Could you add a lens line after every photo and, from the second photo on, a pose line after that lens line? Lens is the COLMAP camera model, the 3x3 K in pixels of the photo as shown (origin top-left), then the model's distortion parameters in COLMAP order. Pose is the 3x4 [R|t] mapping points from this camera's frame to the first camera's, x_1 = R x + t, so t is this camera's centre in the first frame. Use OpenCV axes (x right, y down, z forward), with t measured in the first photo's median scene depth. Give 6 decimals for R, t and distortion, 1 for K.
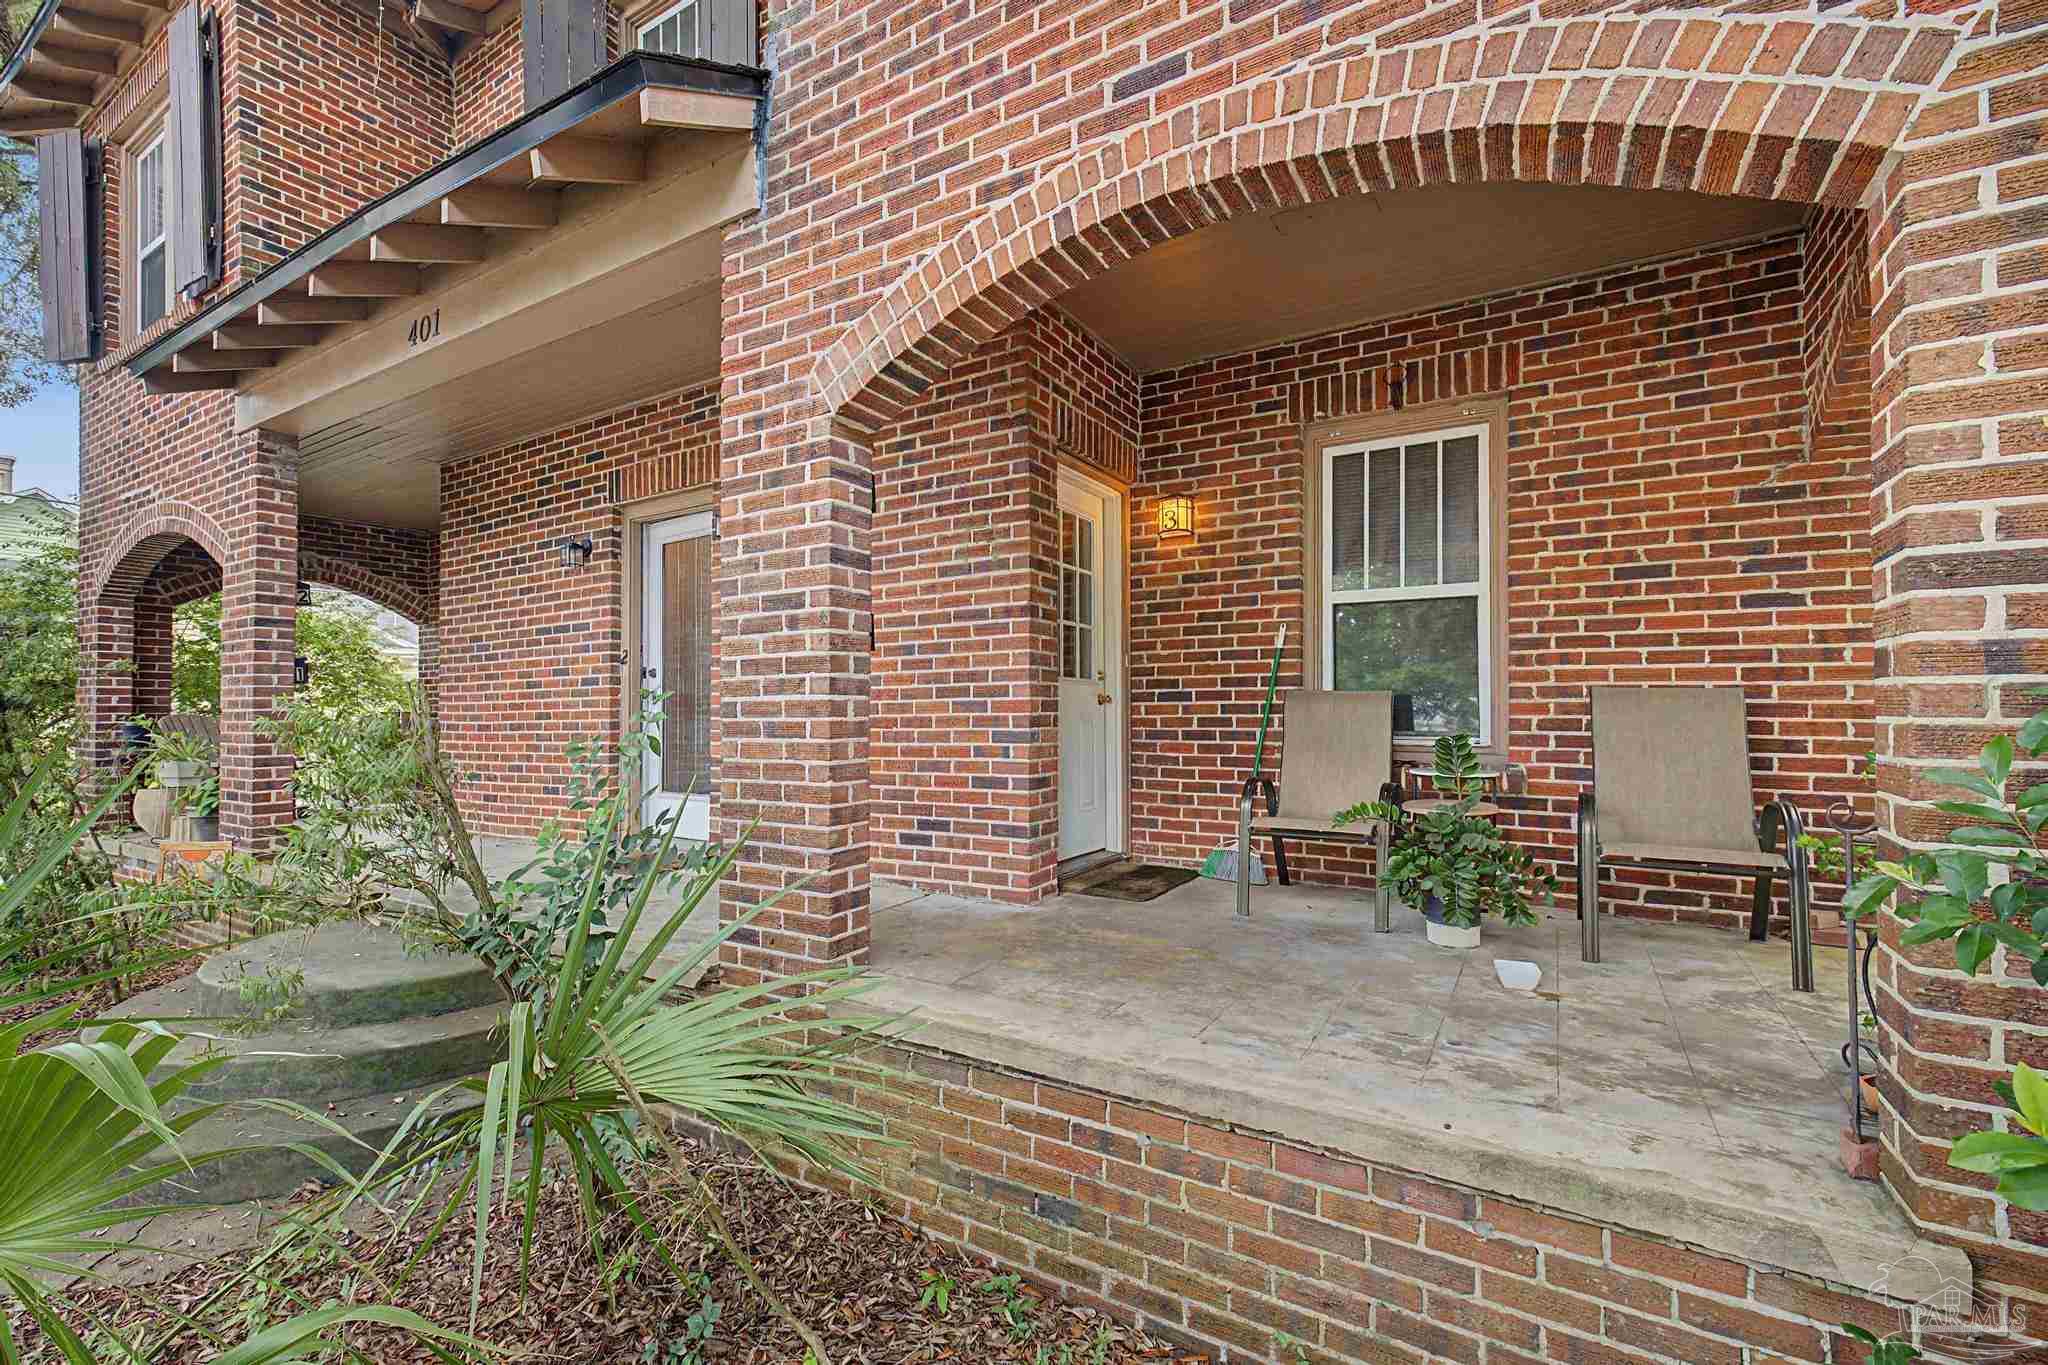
lens RADIAL K [[877.0, 0, 1022.2], [0, 877.0, 687.2], [0, 0, 1]] dist [-0.000924, -0.000028]
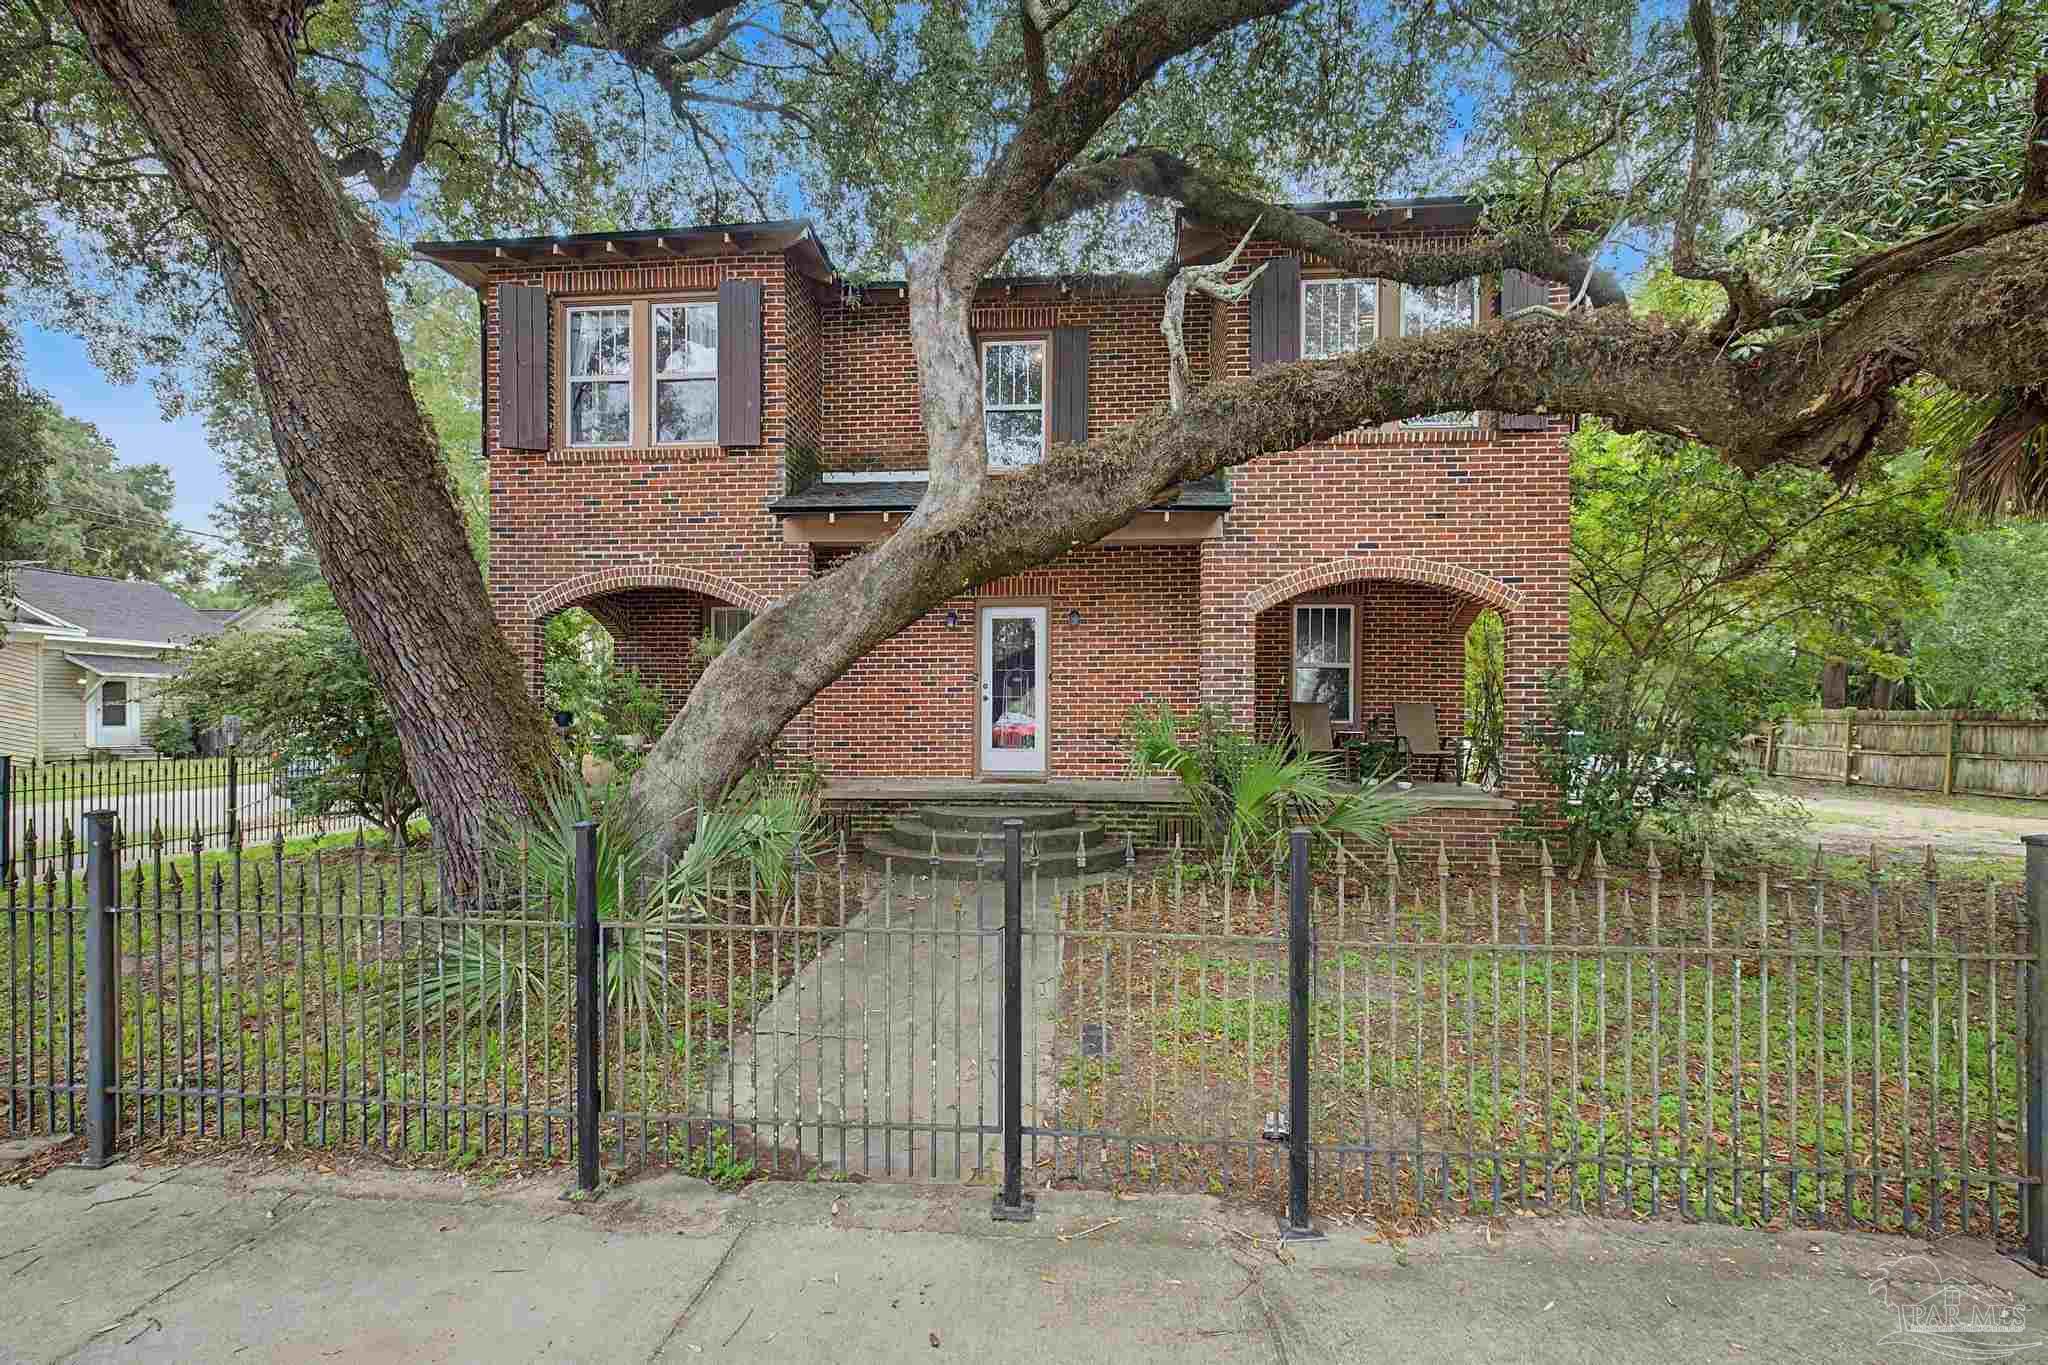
lens RADIAL K [[877.0, 0, 1025.8], [0, 877.0, 691.8], [0, 0, 1]] dist [-0.000924, -0.000028]
pose [[0.893081, 0.020090, 0.449447, -2.222907], [-0.020955, 0.999776, -0.003051, -0.002030], [-0.449408, -0.006694, 0.893302, -1.355052]]
